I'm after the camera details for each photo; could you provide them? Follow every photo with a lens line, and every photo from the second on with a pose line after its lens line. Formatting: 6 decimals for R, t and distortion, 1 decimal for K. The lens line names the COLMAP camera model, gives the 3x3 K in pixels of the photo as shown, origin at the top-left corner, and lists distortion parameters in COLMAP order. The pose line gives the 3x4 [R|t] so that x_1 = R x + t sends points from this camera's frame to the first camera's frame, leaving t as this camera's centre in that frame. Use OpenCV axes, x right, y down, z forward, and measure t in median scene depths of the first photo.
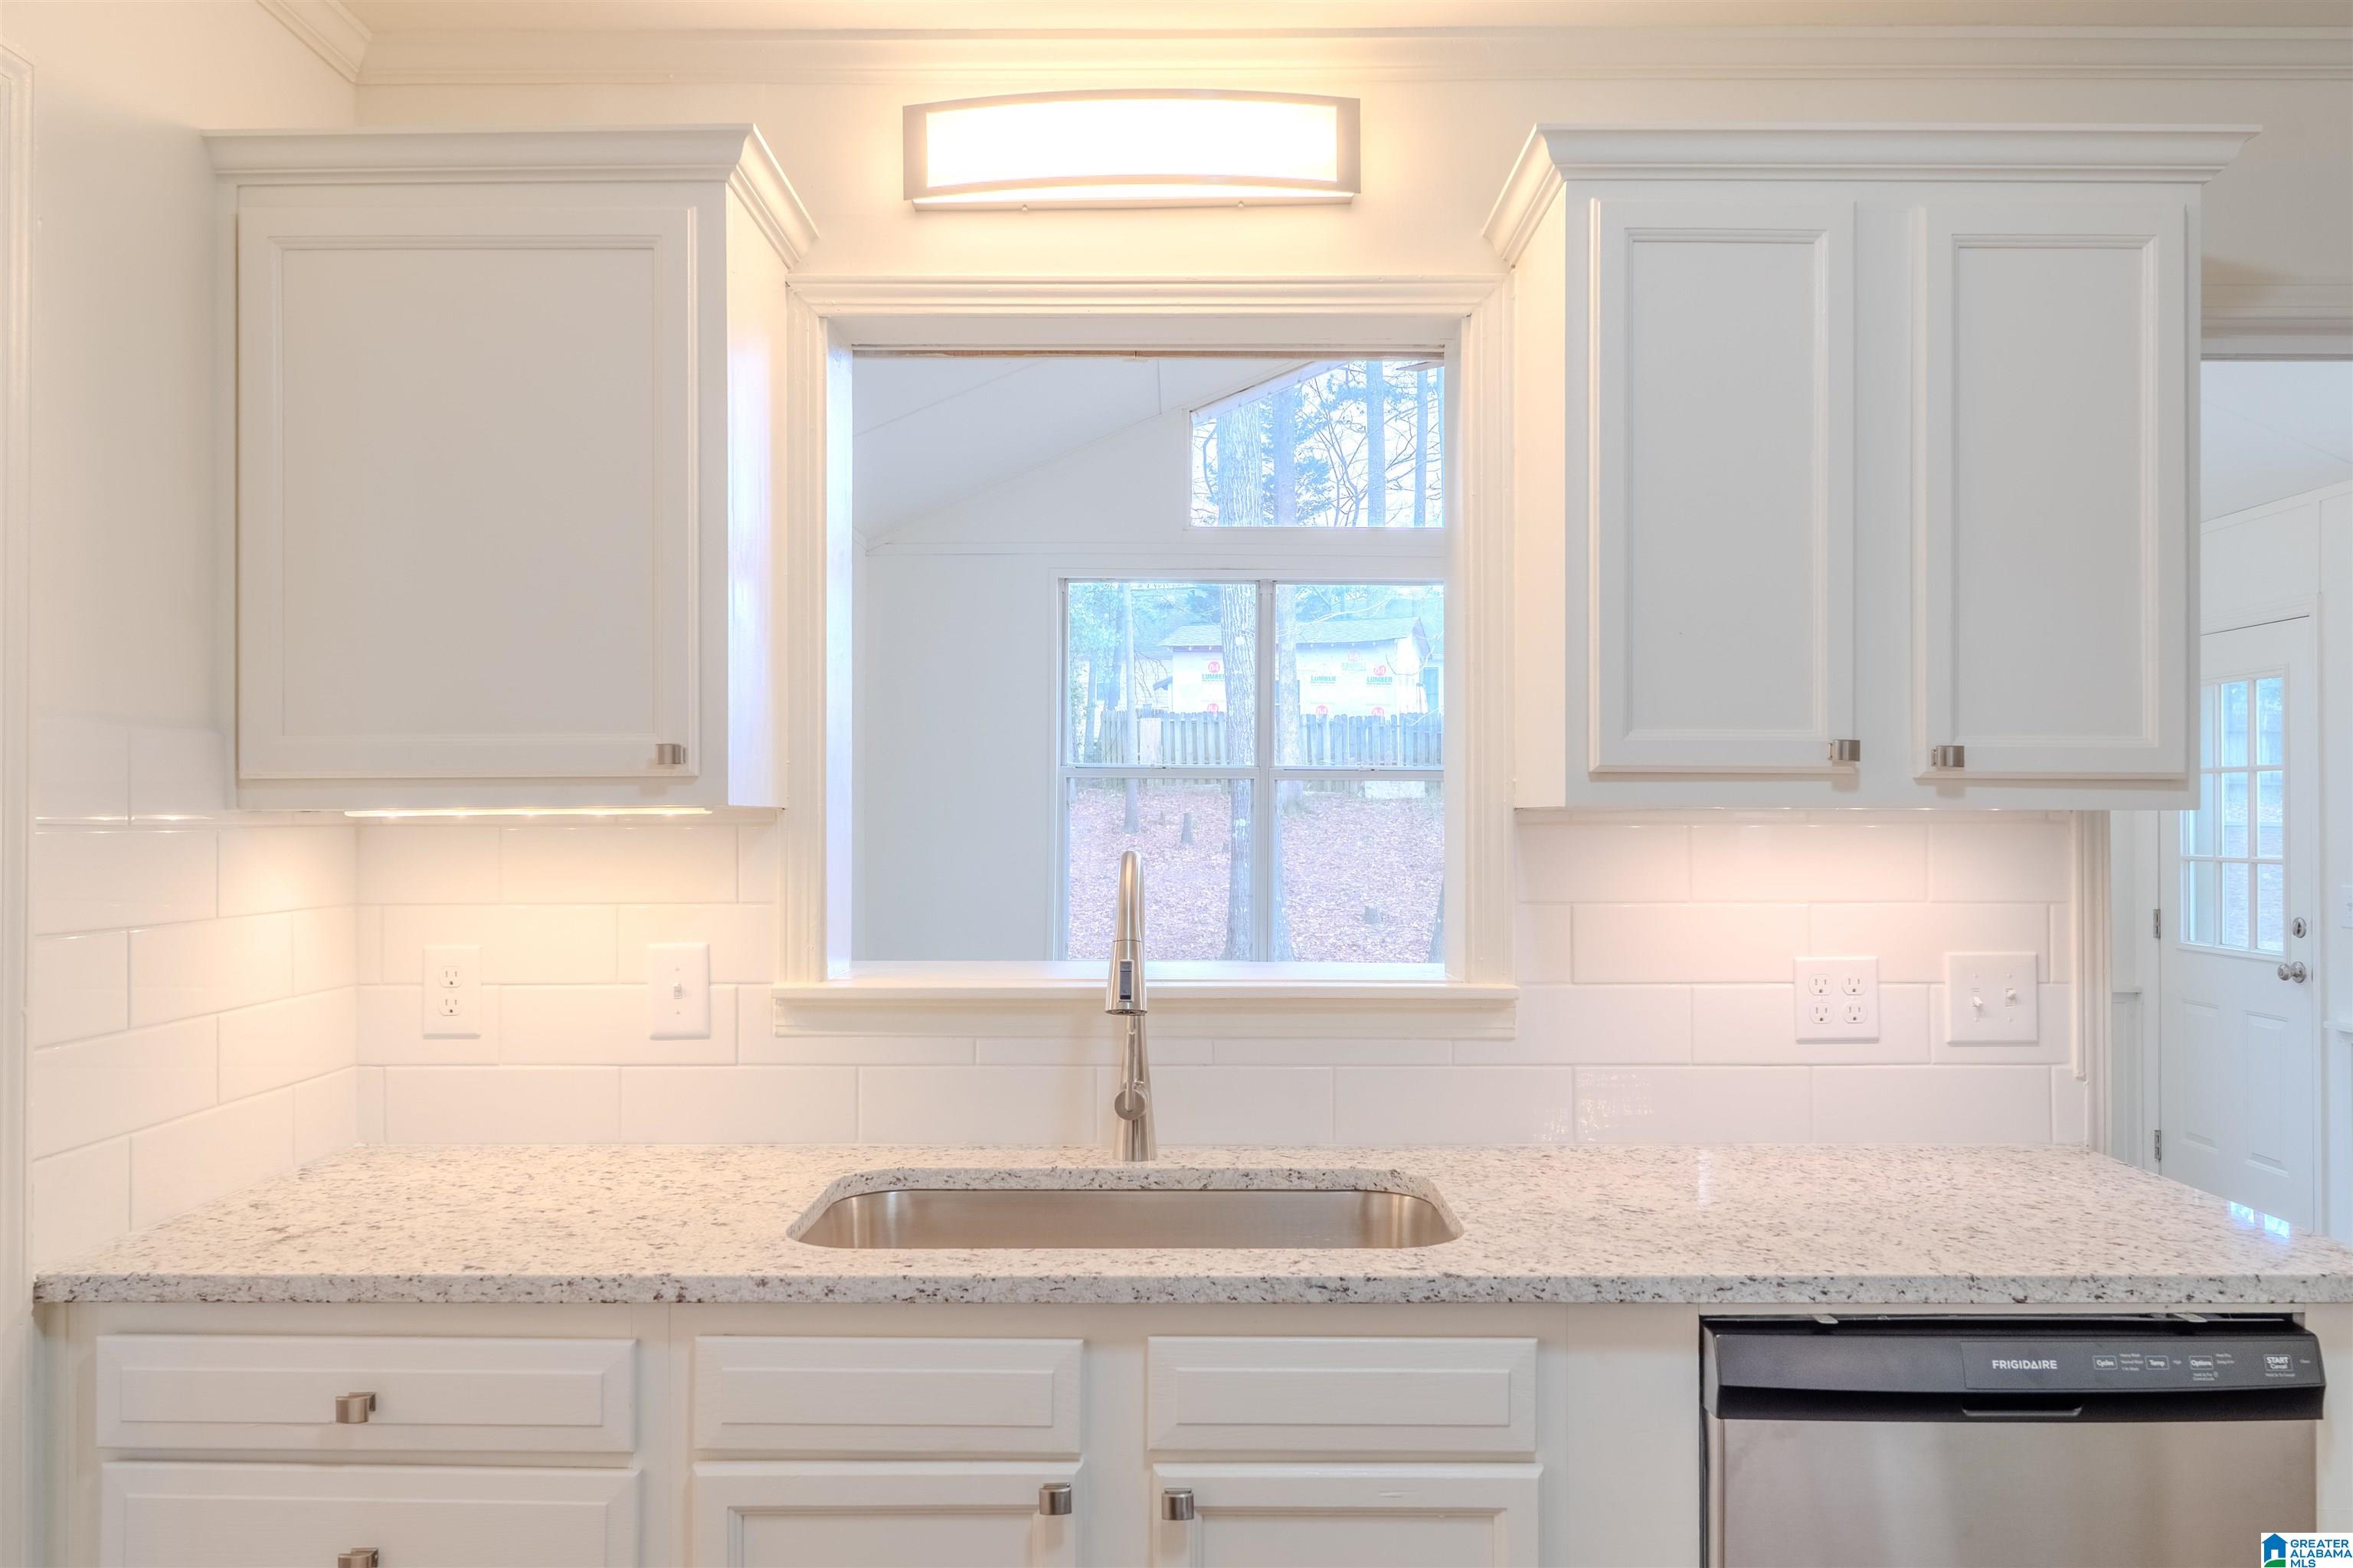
lens RADIAL K [[1641.7, 0, 1170.9], [0, 1641.7, 800.0], [0, 0, 1]] dist [0.003610, 0.004865]
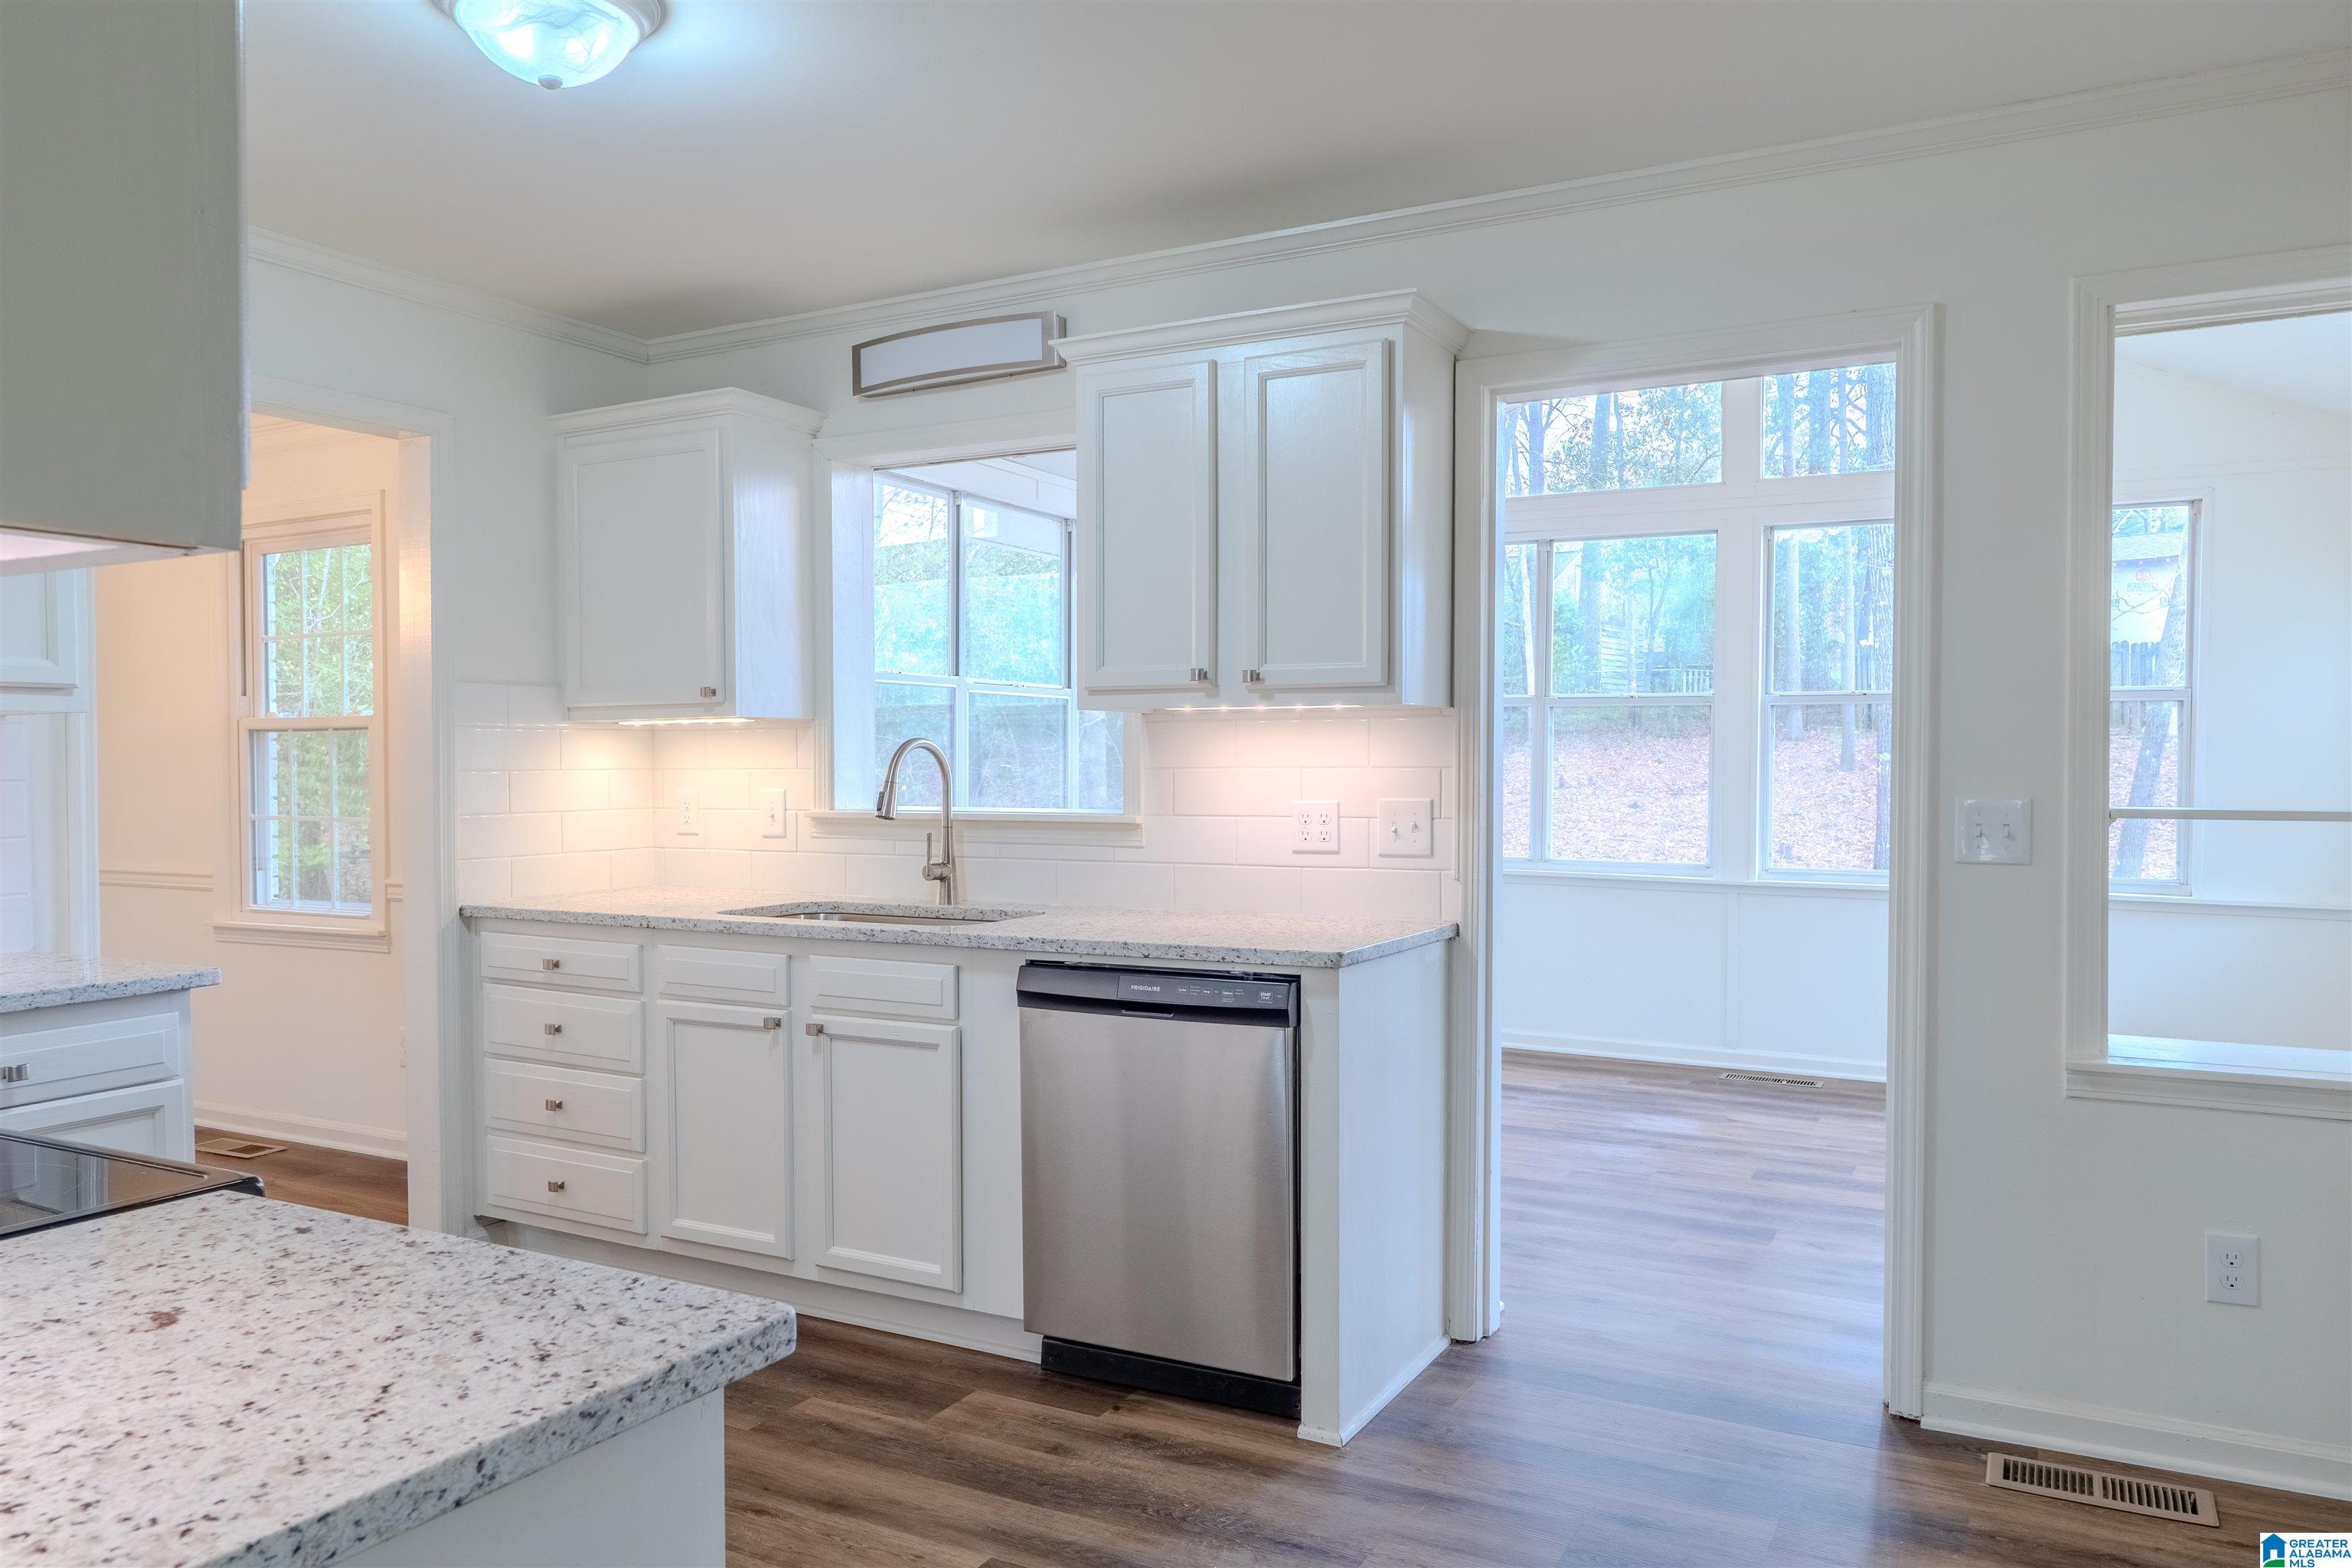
lens RADIAL K [[1623.8, 0, 1176.0], [0, 1623.8, 784.0], [0, 0, 1]] dist [-0.004660, -0.000728]
pose [[0.885591, 0.005206, -0.464437, 1.257837], [0.006457, 0.999703, 0.023517, 0.048398], [0.464422, -0.023826, 0.885294, -0.596862]]
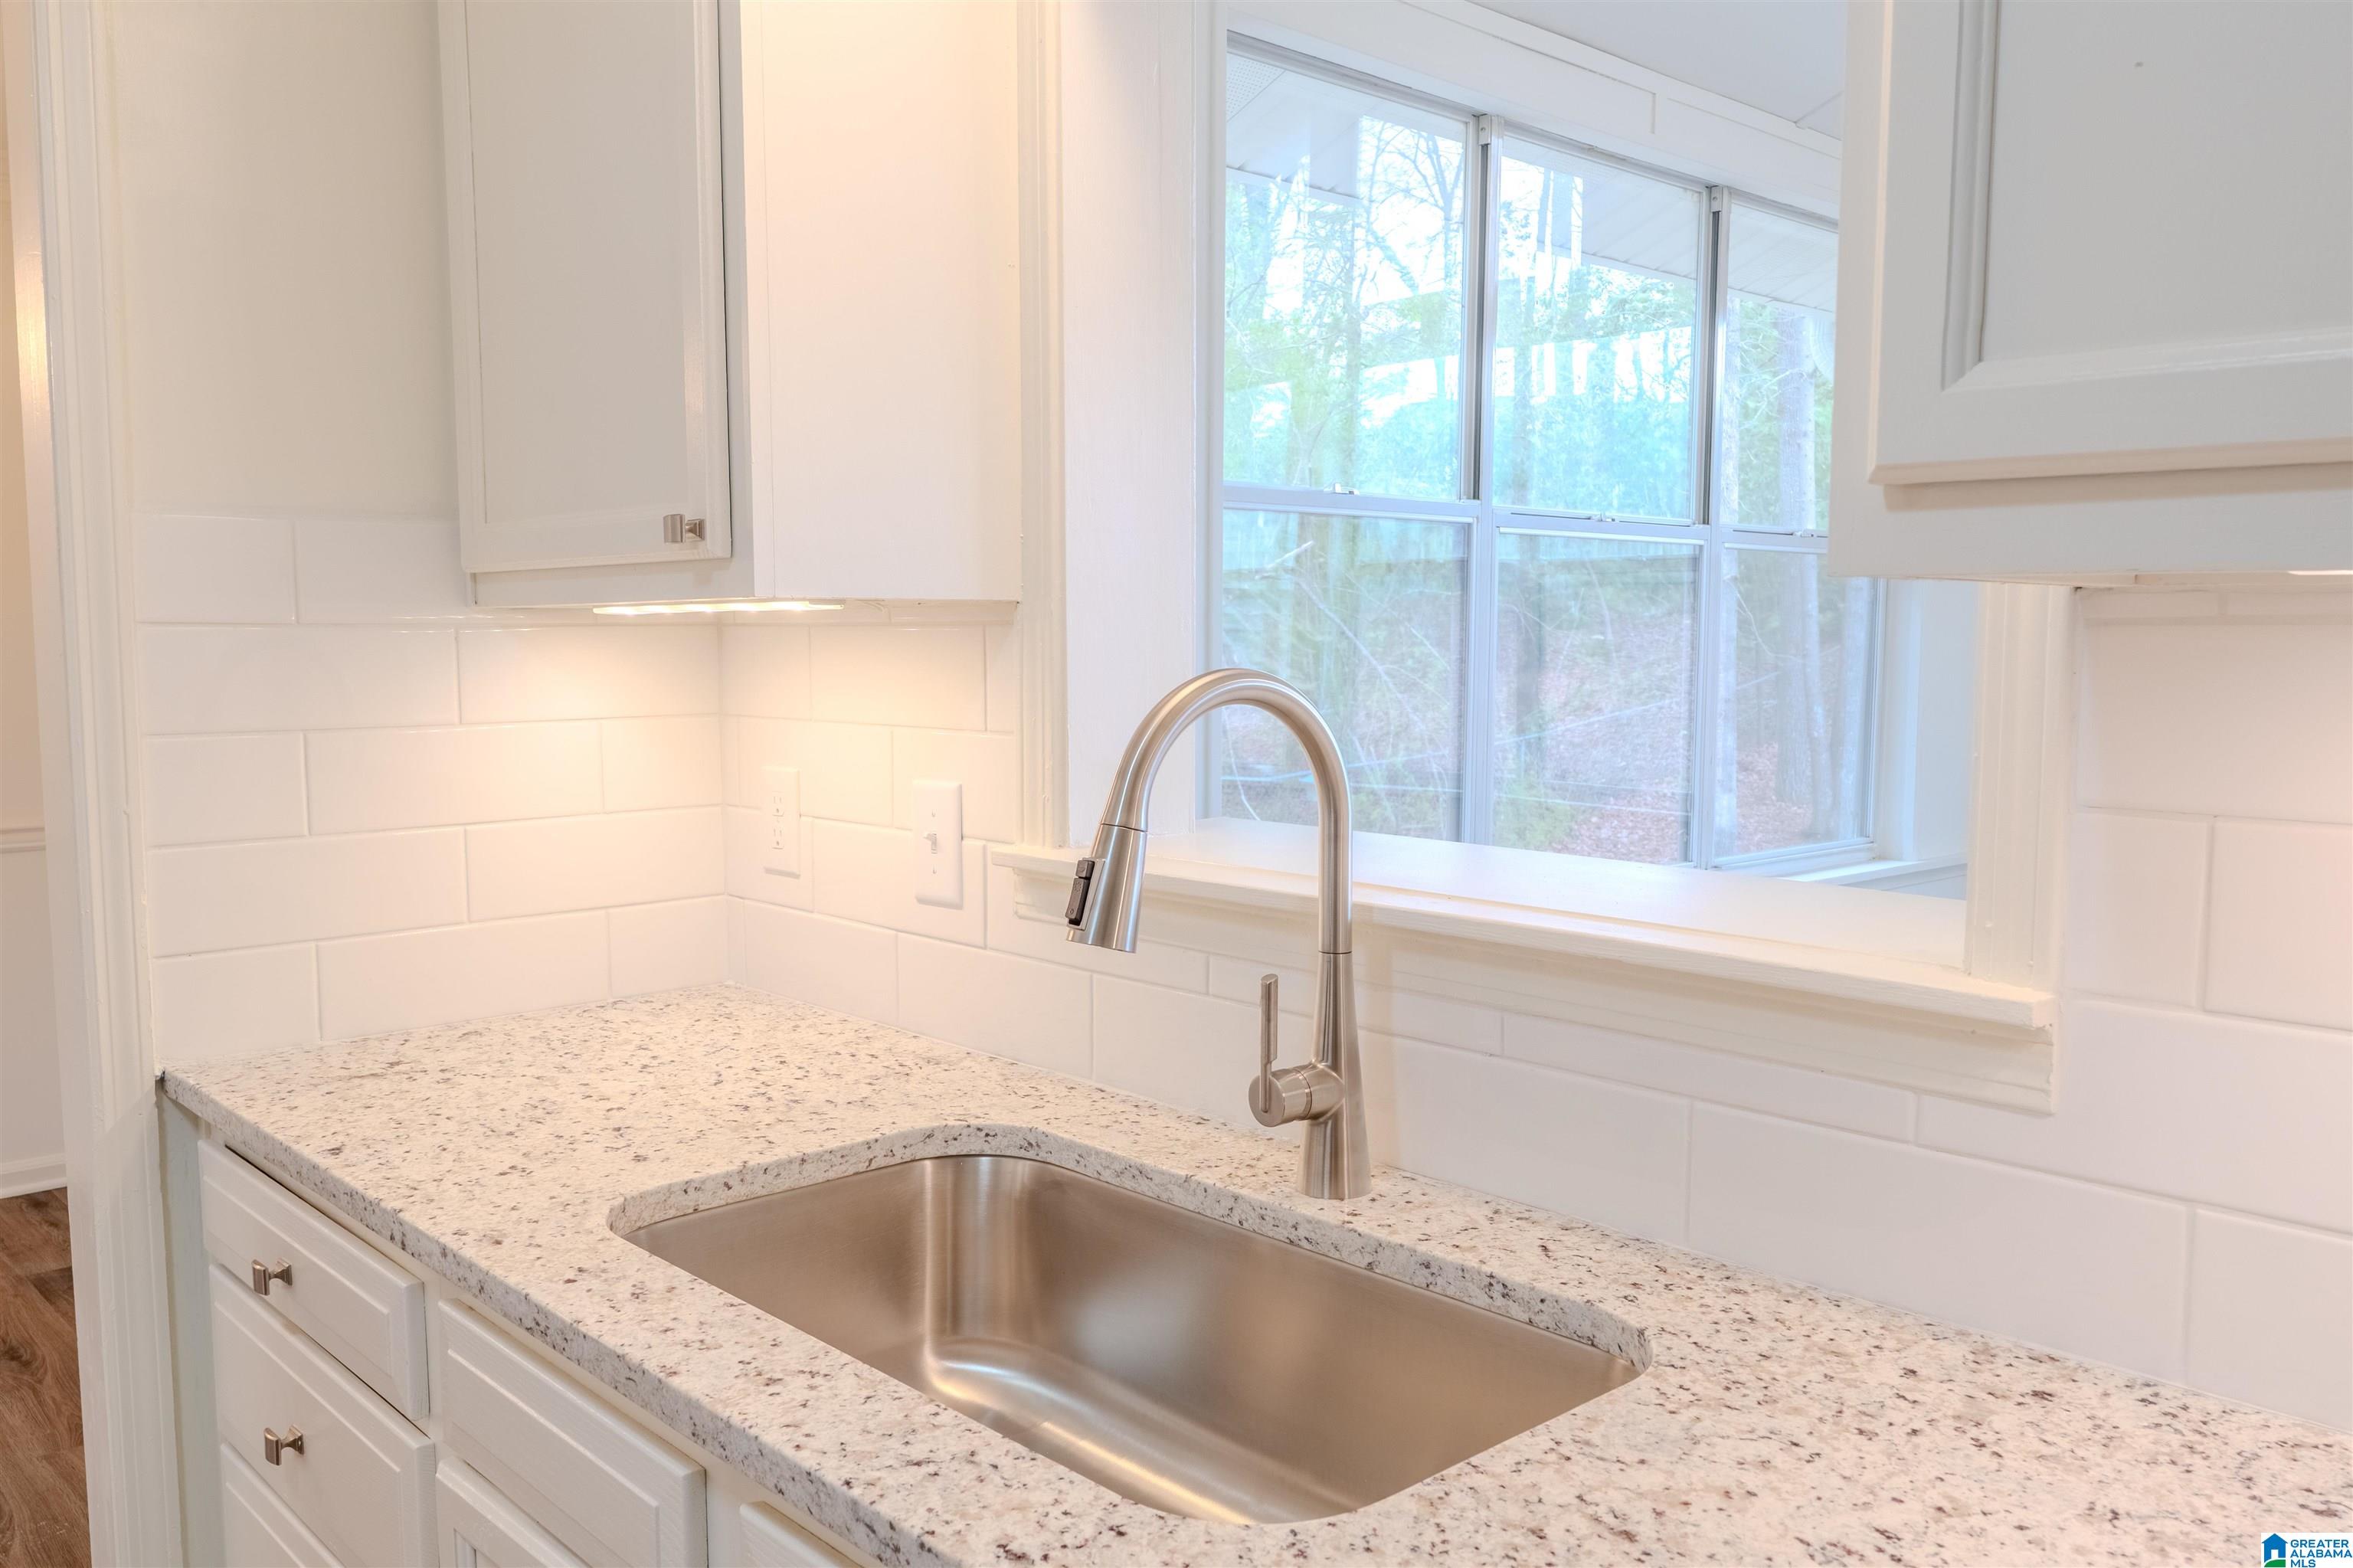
lens RADIAL K [[1865.6, 0, 1168.5], [0, 1865.6, 798.3], [0, 0, 1]] dist [0.007885, 0.001799]
pose [[0.685751, 0.067547, -0.724695, 0.492934], [0.008346, 0.994889, 0.100628, 0.011536], [0.727789, -0.075054, 0.681682, 0.604277]]
